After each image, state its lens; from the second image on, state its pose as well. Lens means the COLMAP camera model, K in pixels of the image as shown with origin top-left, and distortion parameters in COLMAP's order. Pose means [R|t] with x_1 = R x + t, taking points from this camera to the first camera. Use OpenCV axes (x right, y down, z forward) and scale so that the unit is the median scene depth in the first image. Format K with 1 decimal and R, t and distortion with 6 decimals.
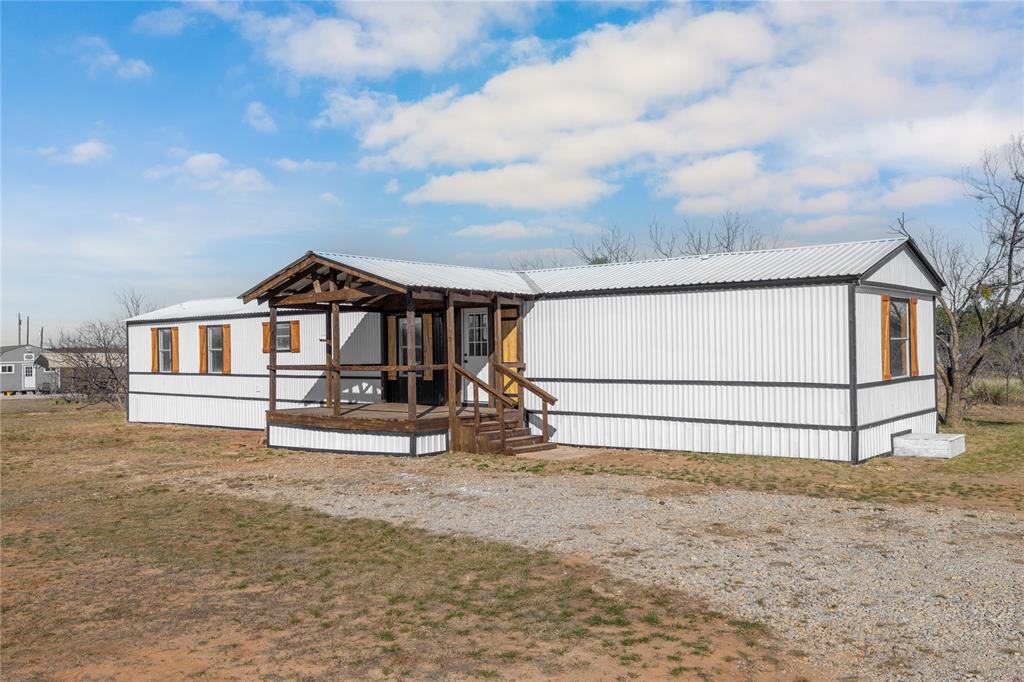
lens RADIAL K [[858.8, 0, 512.0], [0, 858.8, 341.0], [0, 0, 1]] dist [0.005094, 0.001226]
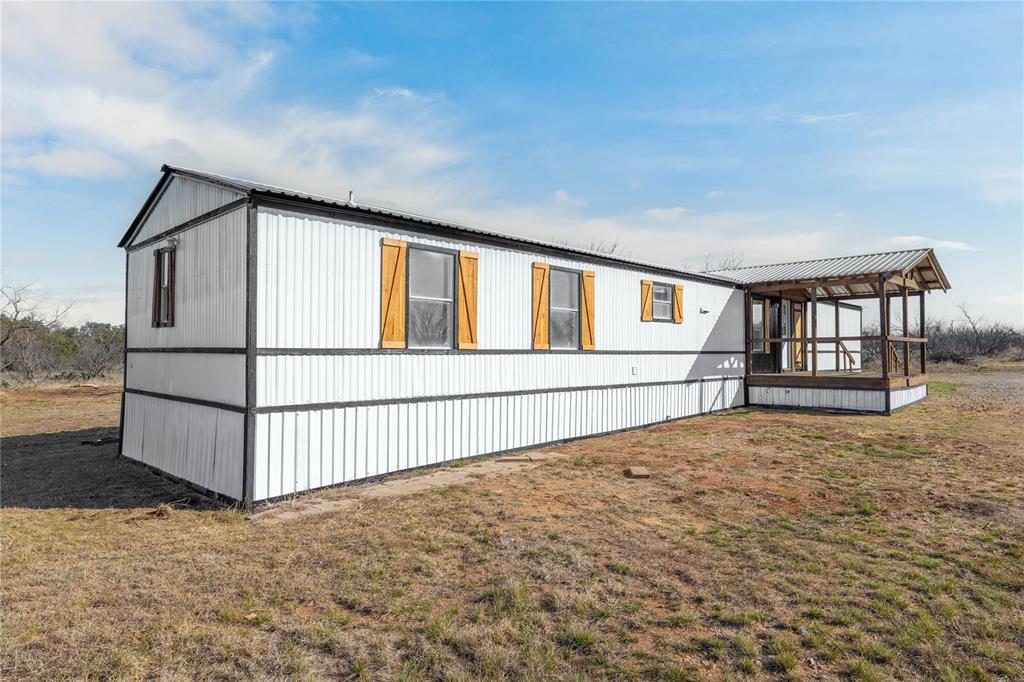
lens RADIAL K [[609.2, 0, 512.0], [0, 609.2, 341.0], [0, 0, 1]] dist [-0.000859, -0.000302]
pose [[0.067876, 0.026626, 0.997338, -1.037319], [-0.014325, 0.999567, -0.025710, 0.058187], [-0.997591, -0.012542, 0.068228, 1.368941]]
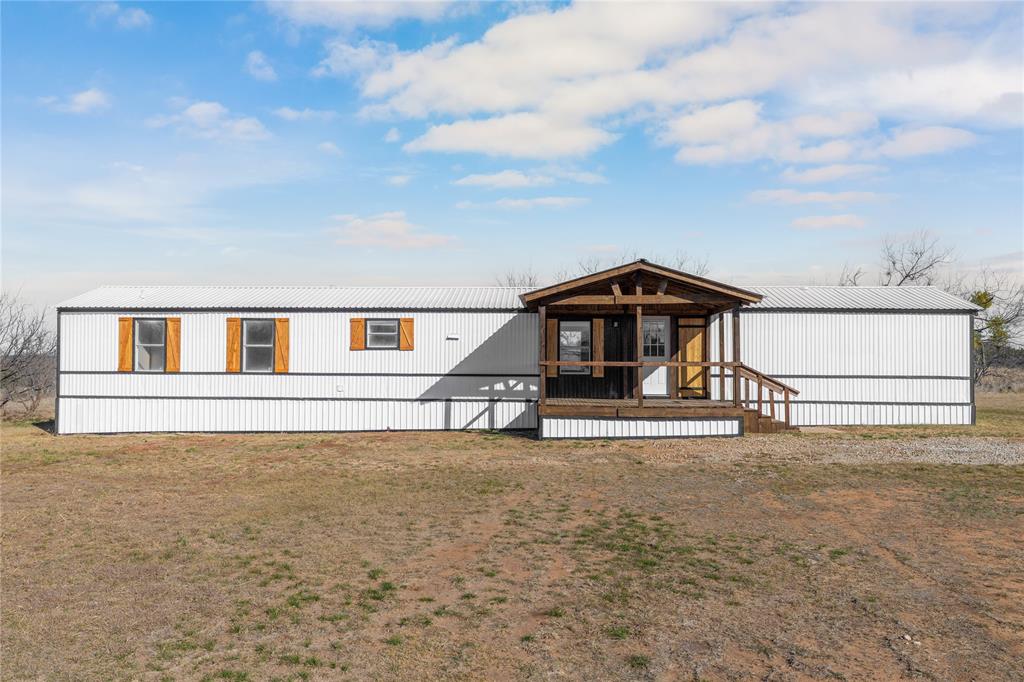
lens RADIAL K [[780.7, 0, 512.0], [0, 780.7, 341.0], [0, 0, 1]] dist [-0.001105, -0.002829]
pose [[0.792184, 0.031779, 0.609454, -0.859149], [-0.020697, 0.999468, -0.025214, 0.027620], [-0.609931, 0.007360, 0.792421, 0.264065]]
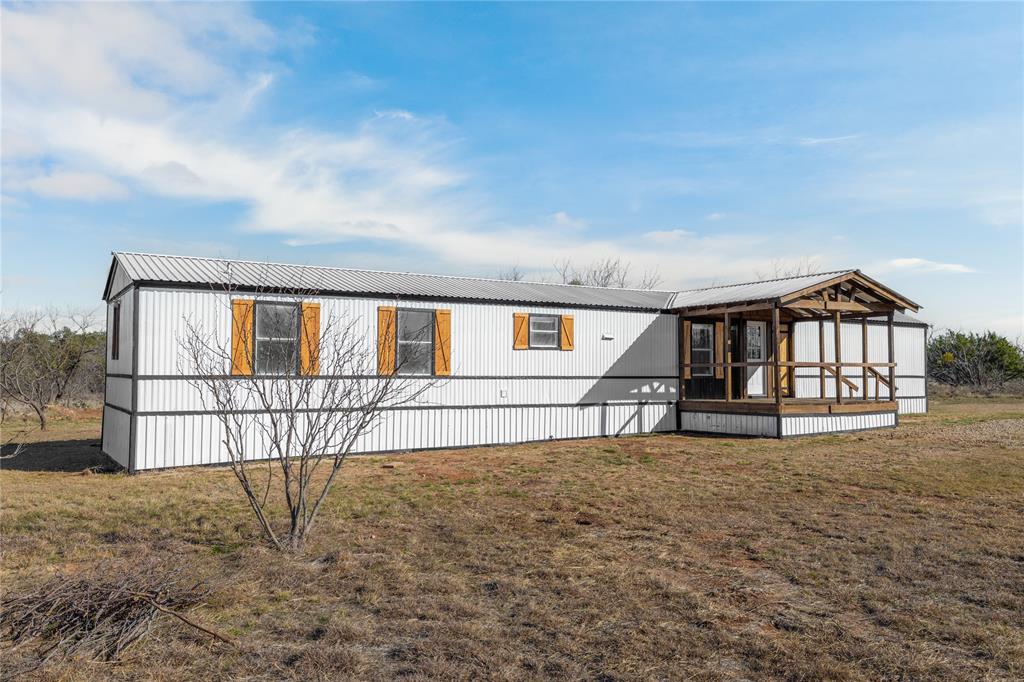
lens RADIAL K [[823.8, 0, 512.0], [0, 823.8, 341.0], [0, 0, 1]] dist [0.008925, -0.000566]
pose [[0.314448, 0.045857, 0.948166, -1.322719], [-0.017885, 0.998941, -0.042381, 0.049775], [-0.949106, -0.003631, 0.314936, 0.959886]]
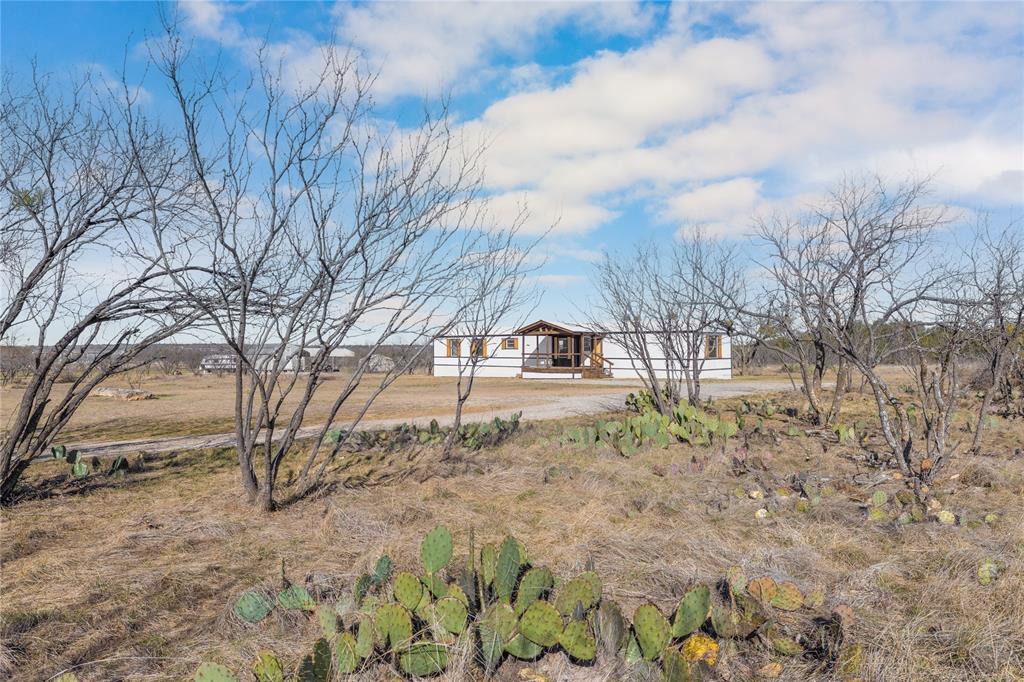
lens RADIAL K [[703.2, 0, 512.0], [0, 703.2, 341.0], [0, 0, 1]] dist [0.000611, 0.000004]
pose [[0.998641, 0.007896, -0.051518, -0.180573], [-0.007839, 0.999968, 0.001304, -0.020064], [0.051527, -0.000898, 0.998671, -1.560239]]
